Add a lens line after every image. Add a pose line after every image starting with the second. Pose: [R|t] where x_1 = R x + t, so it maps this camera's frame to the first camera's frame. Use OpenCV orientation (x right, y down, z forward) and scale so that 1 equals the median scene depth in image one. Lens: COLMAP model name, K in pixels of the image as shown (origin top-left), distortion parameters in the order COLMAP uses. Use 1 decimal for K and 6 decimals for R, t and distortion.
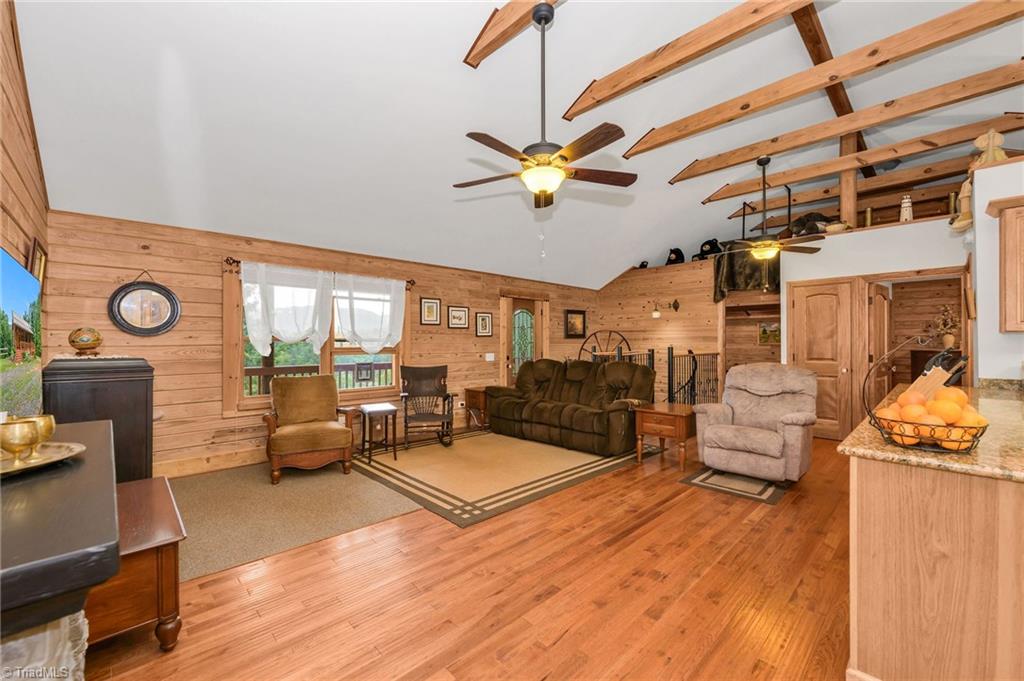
lens RADIAL K [[416.3, 0, 512.6], [0, 416.3, 337.9], [0, 0, 1]] dist [-0.003353, 0.000028]
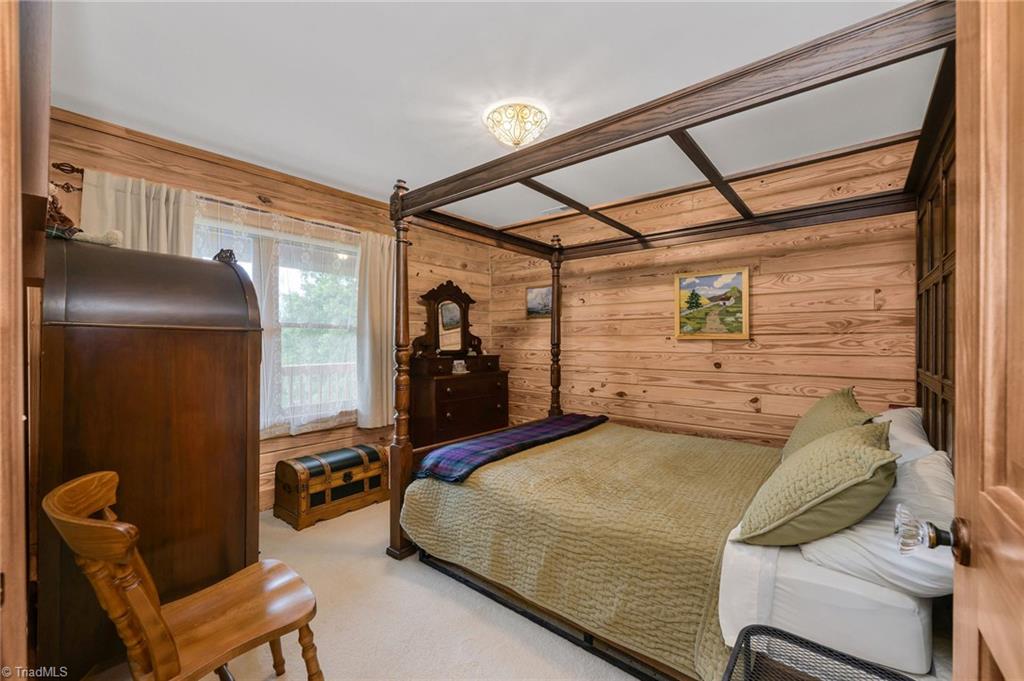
lens RADIAL K [[416.3, 0, 513.8], [0, 416.3, 339.0], [0, 0, 1]] dist [-0.003353, 0.000028]
pose [[0.994263, 0.001829, 0.106947, 0.552817], [-0.002264, 0.999990, 0.003946, 0.019162], [-0.106939, -0.004165, 0.994257, 0.886347]]
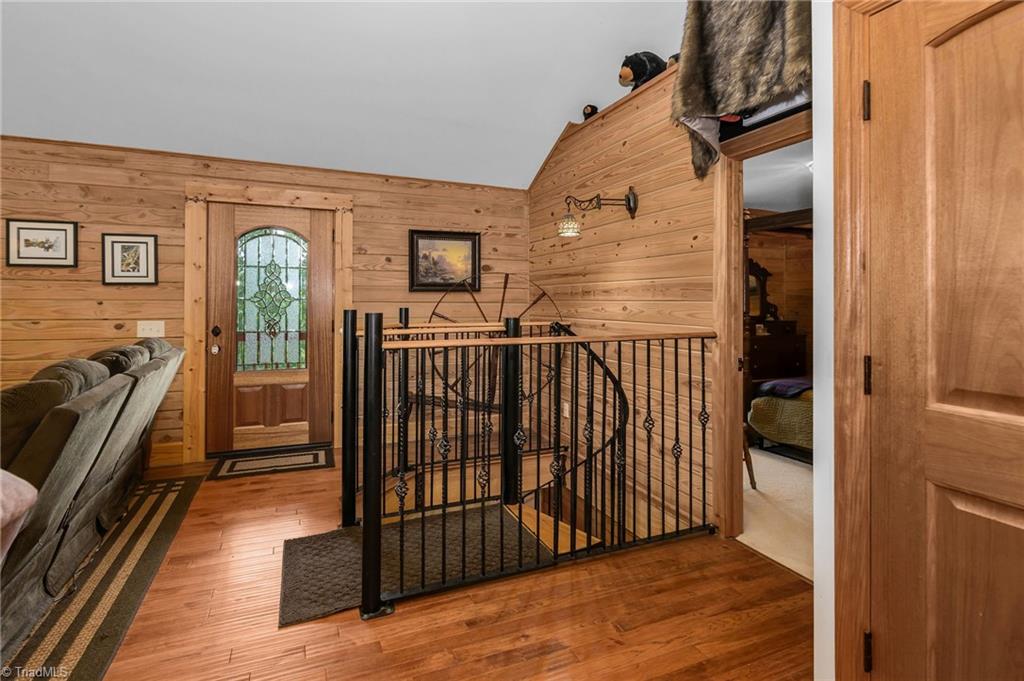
lens RADIAL K [[495.4, 0, 507.8], [0, 495.4, 298.6], [0, 0, 1]] dist [-0.003083, -0.000576]
pose [[0.929259, 0.003306, -0.369415, 0.453824], [-0.003065, 0.999995, 0.001240, 0.008536], [0.369417, -0.000020, 0.929264, 0.544180]]
